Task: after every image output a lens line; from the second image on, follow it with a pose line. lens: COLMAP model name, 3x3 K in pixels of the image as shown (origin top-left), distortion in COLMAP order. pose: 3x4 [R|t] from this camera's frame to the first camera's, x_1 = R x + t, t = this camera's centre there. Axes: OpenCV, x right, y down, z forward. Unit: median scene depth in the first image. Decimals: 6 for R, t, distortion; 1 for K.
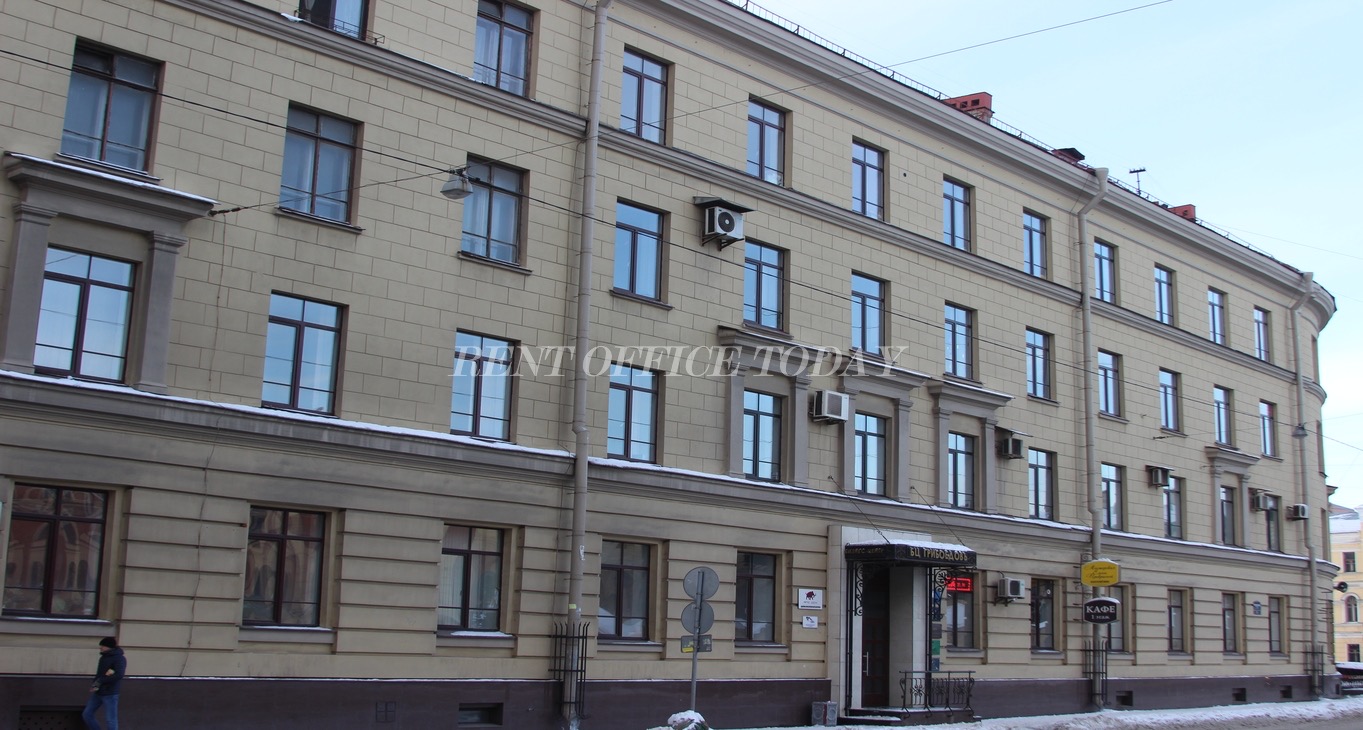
lens RADIAL K [[1658.2, 0, 681.5], [0, 1658.2, 365.0], [0, 0, 1]] dist [-0.096963, 0.003711]
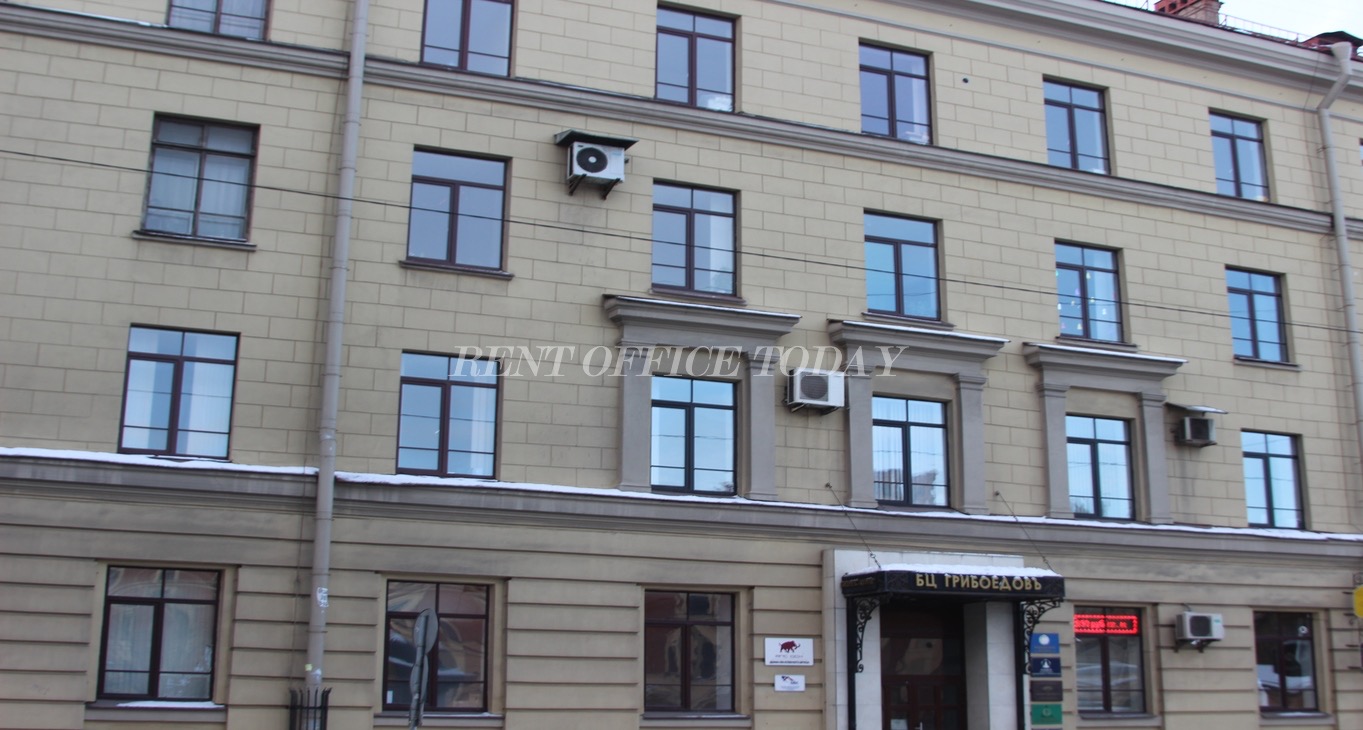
lens RADIAL K [[1547.0, 0, 655.2], [0, 1547.0, 367.5], [0, 0, 1]] dist [-0.103867, 0.021092]
pose [[0.894808, -0.120303, -0.429937, 0.321751], [0.091372, 0.991974, -0.087402, 0.068667], [0.437001, 0.038924, 0.898619, 0.345744]]
